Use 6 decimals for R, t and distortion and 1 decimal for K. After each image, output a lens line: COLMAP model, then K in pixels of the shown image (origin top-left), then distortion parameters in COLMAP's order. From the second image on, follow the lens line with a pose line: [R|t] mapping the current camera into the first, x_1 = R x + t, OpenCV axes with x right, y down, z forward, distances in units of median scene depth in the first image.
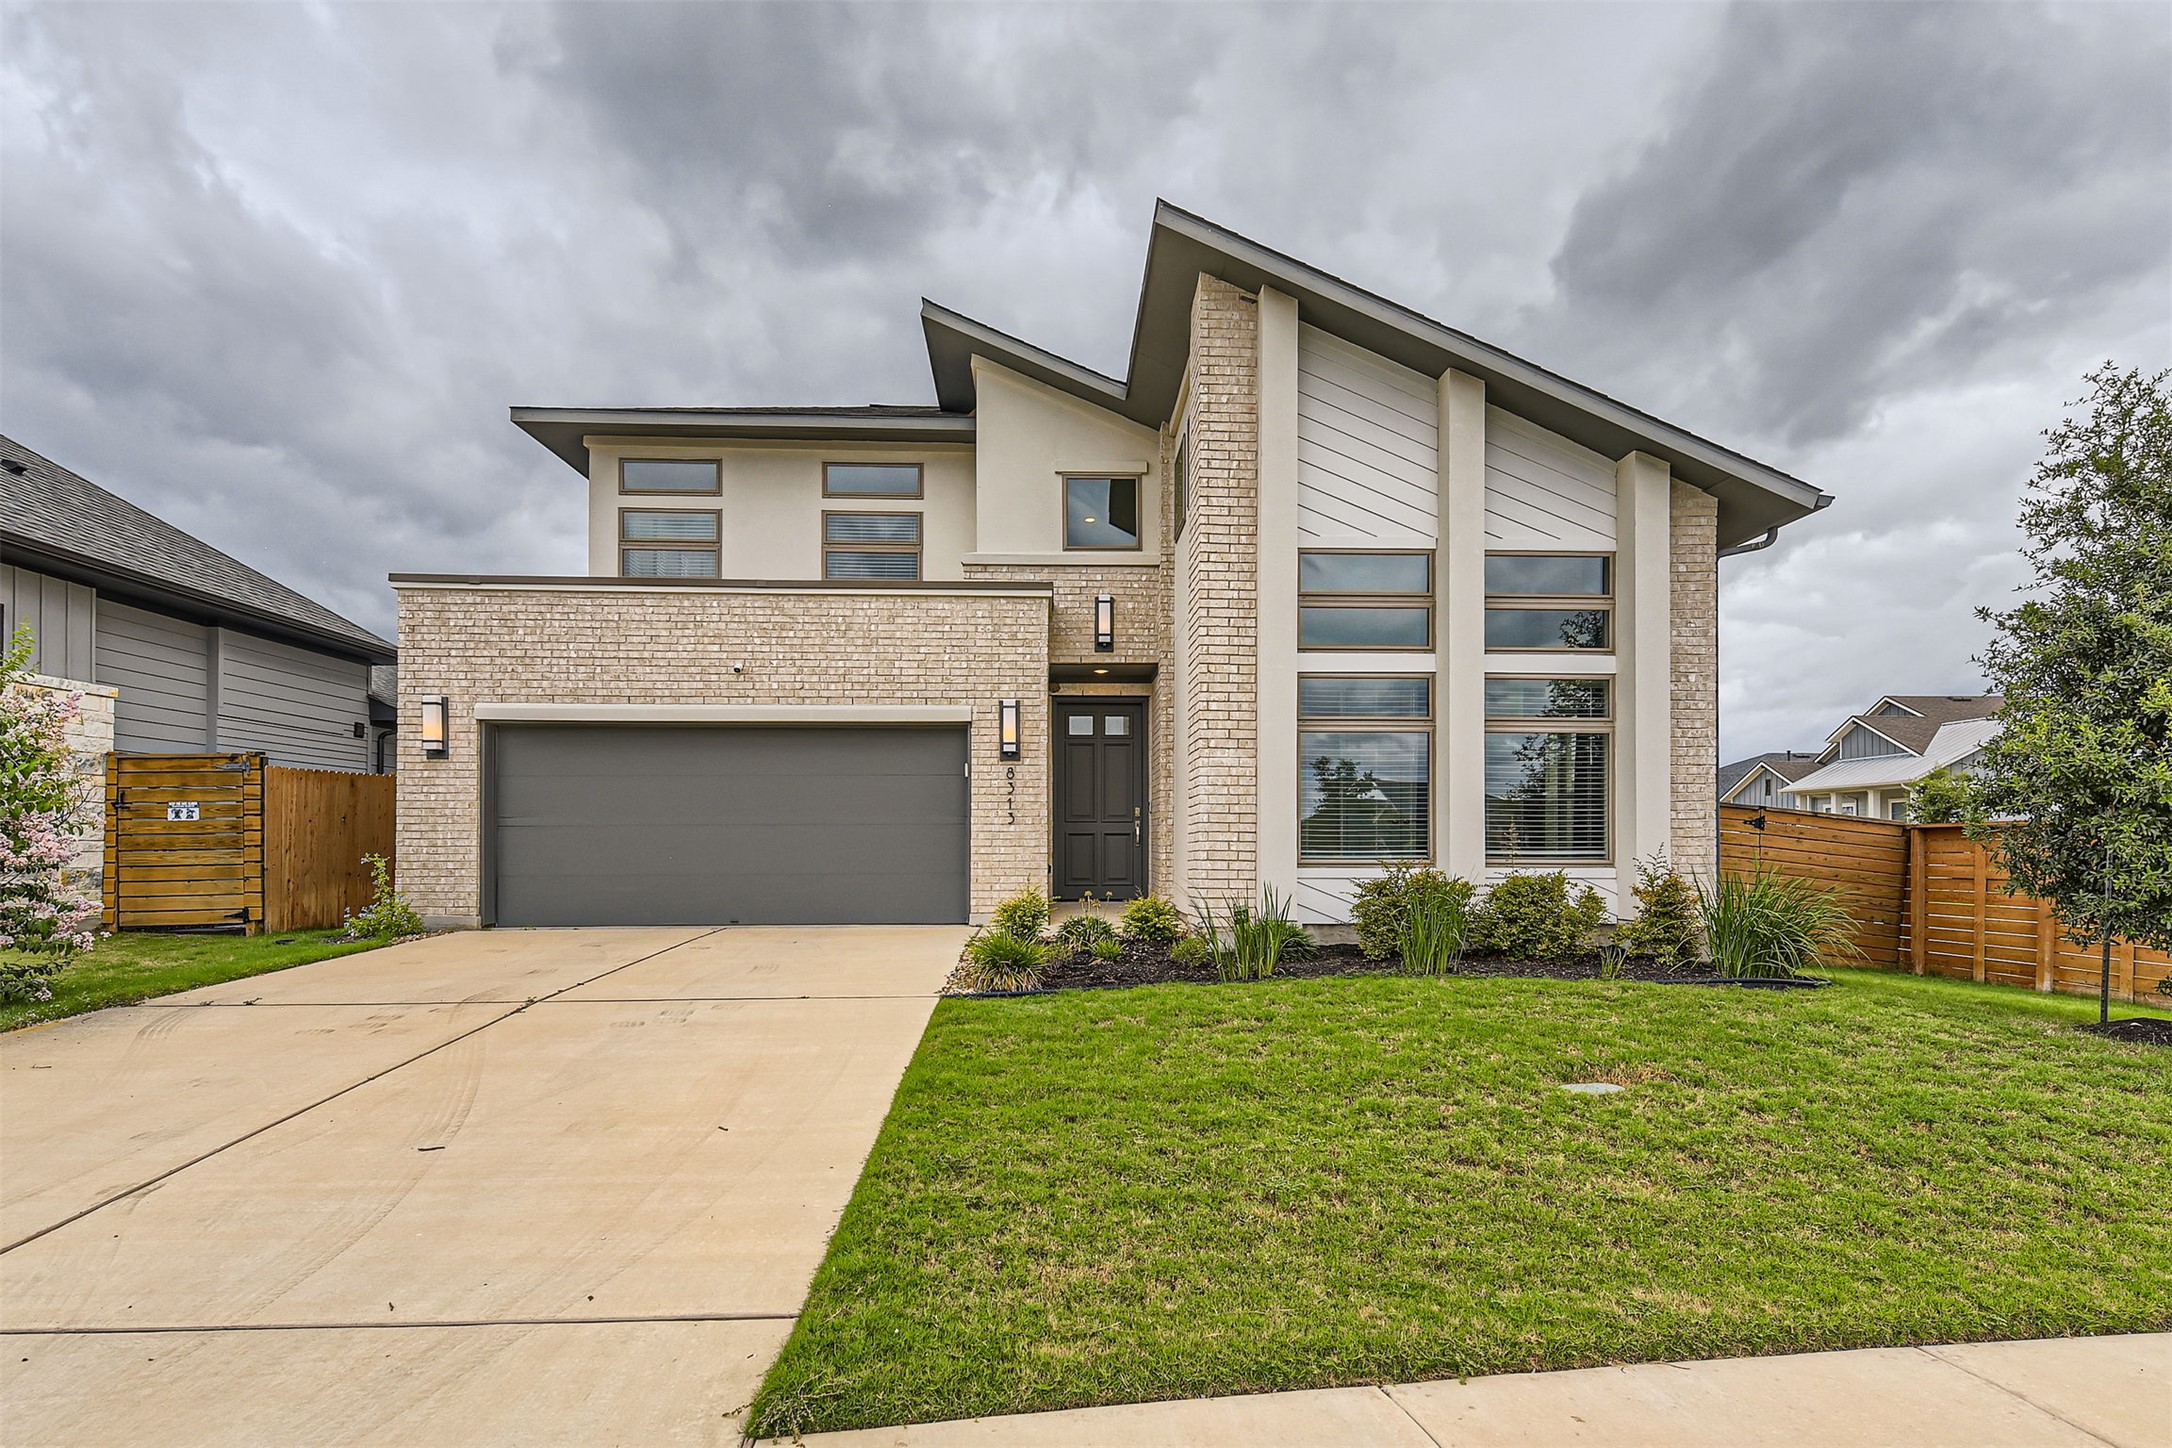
lens RADIAL K [[1187.8, 0, 1056.9], [0, 1187.8, 832.2], [0, 0, 1]] dist [0.014262, -0.002204]
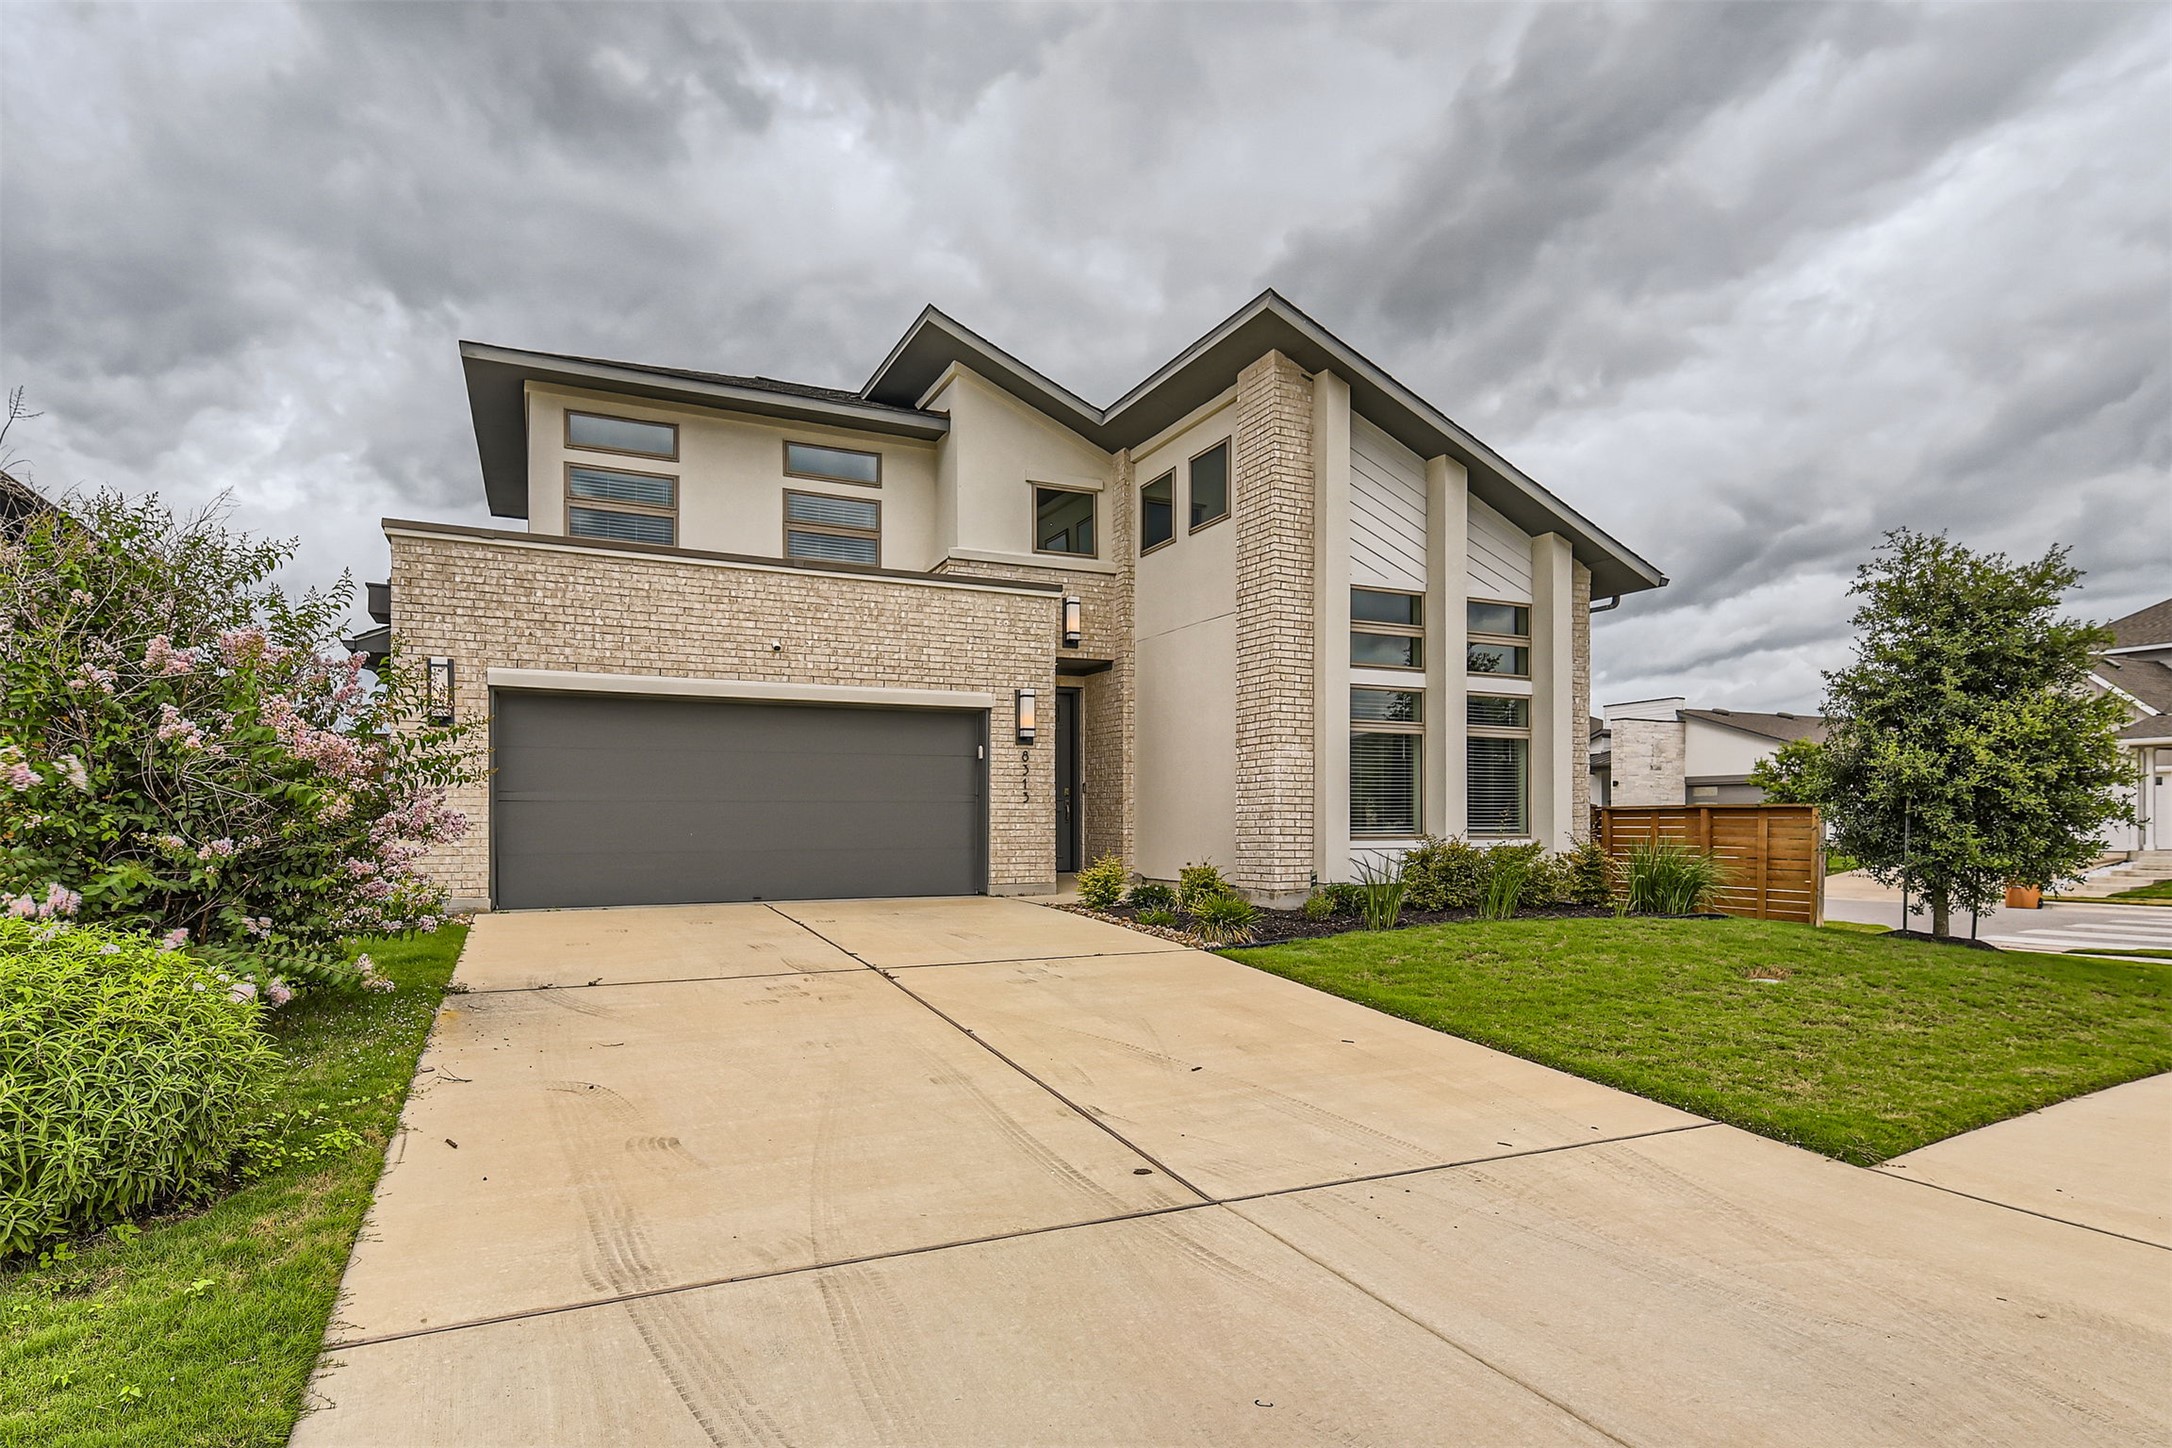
lens RADIAL K [[1187.8, 0, 1082.6], [0, 1187.8, 814.3], [0, 0, 1]] dist [0.014262, -0.002204]
pose [[0.920165, 0.003500, 0.391515, -0.423356], [-0.005587, 0.999976, 0.004192, -0.000967], [-0.391491, -0.006045, 0.920162, -0.031144]]
